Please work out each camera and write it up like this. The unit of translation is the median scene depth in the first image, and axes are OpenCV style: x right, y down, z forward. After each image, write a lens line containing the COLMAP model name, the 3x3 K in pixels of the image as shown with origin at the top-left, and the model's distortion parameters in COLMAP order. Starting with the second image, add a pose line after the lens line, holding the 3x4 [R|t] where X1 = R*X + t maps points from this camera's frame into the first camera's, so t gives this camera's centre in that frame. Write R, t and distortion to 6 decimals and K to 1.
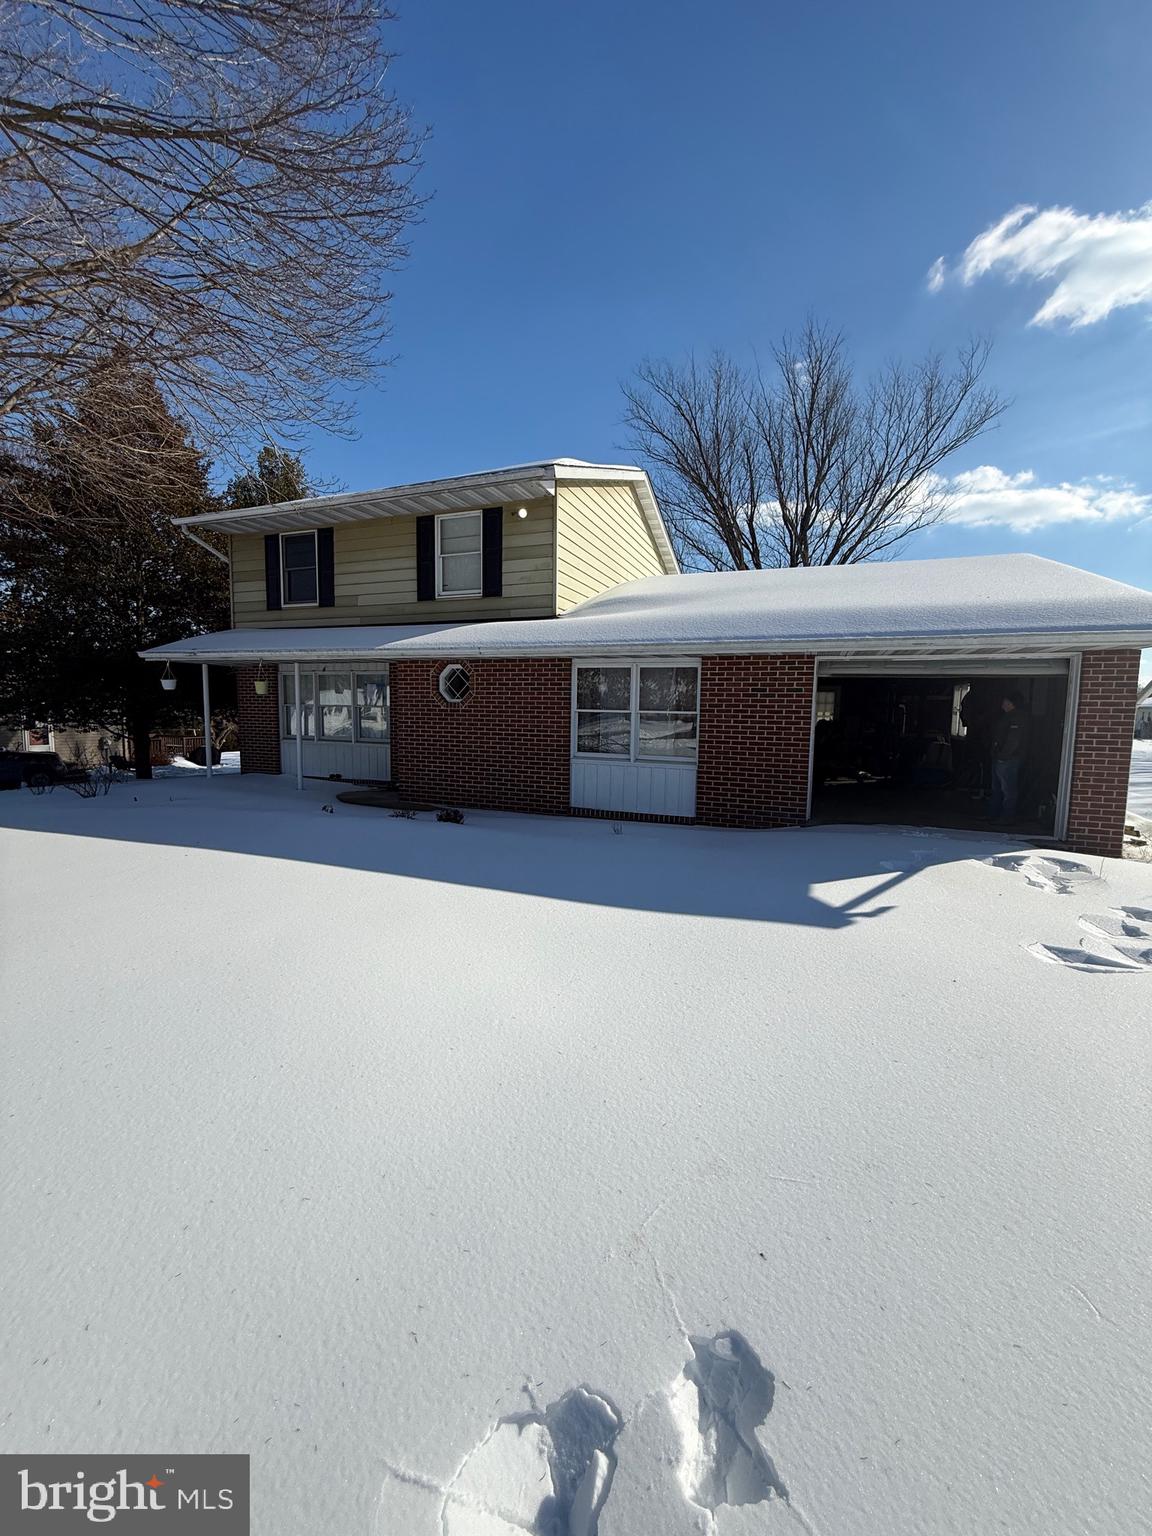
lens RADIAL K [[608.1, 0, 580.2], [0, 608.1, 764.4], [0, 0, 1]] dist [-0.010333, -0.000564]
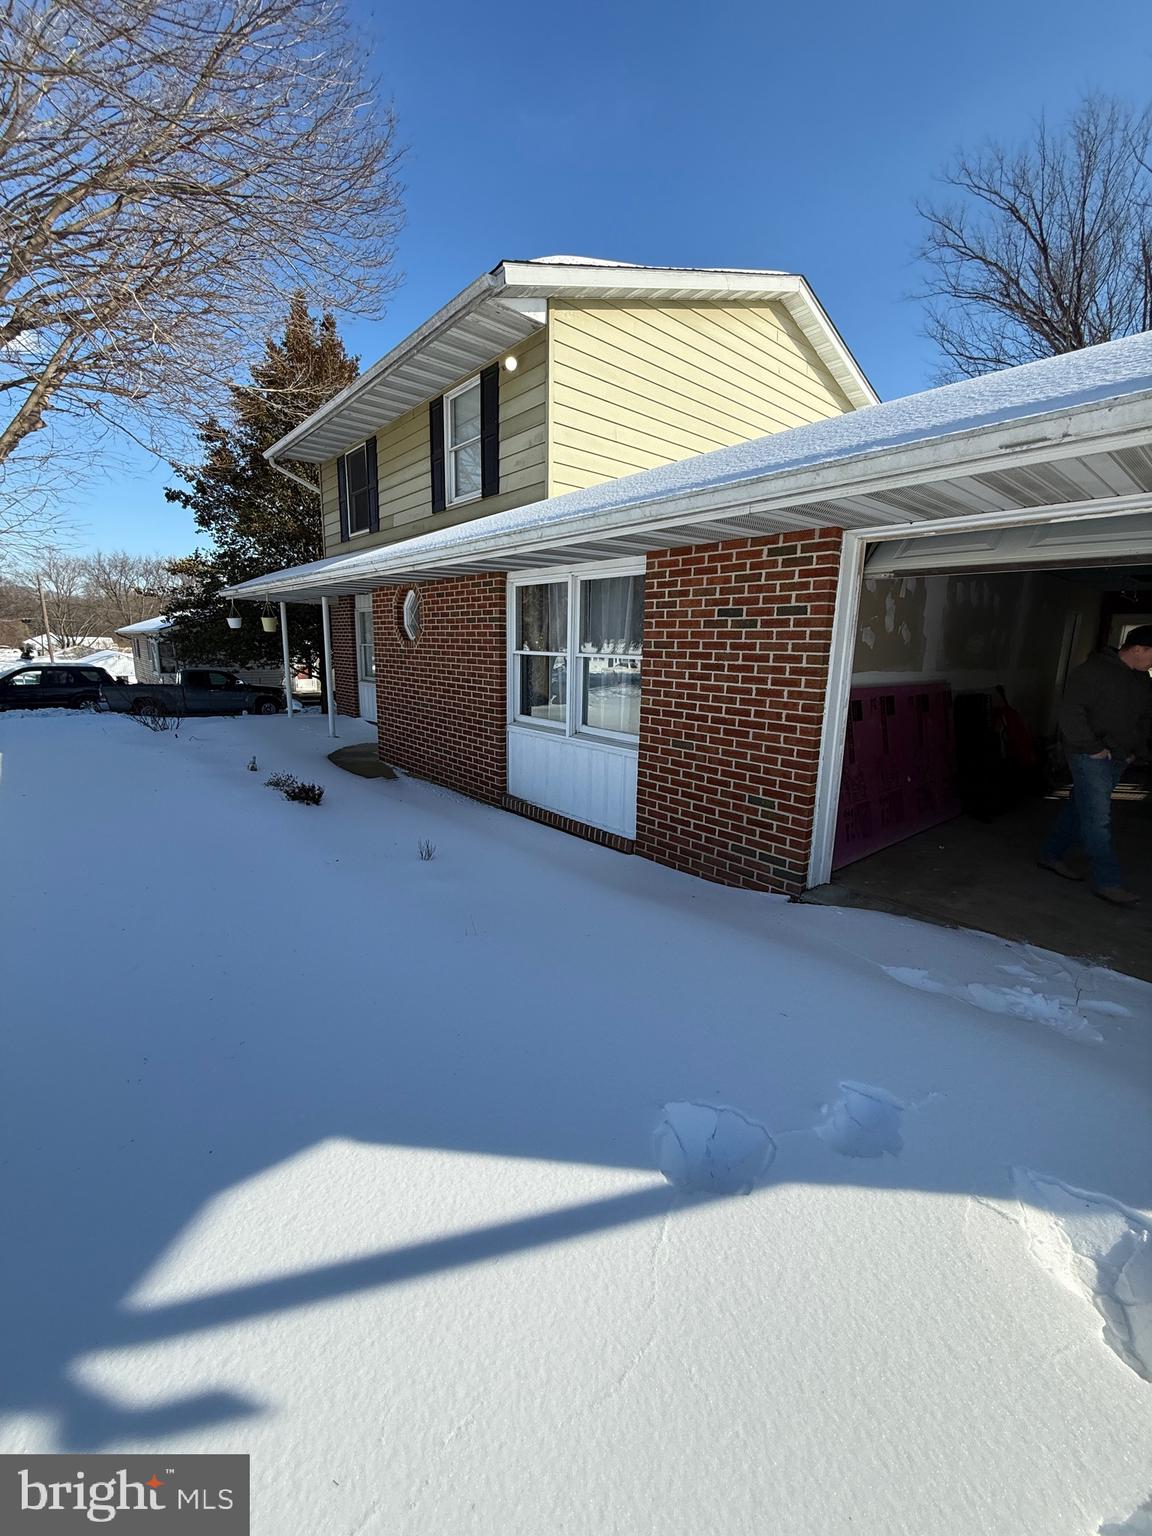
lens RADIAL K [[608.1, 0, 572.8], [0, 608.1, 770.7], [0, 0, 1]] dist [-0.010333, -0.000564]
pose [[0.879481, 0.098919, -0.465541, 0.335805], [-0.051251, 0.992159, 0.113995, -0.035630], [0.473167, -0.076397, 0.877654, 0.394156]]
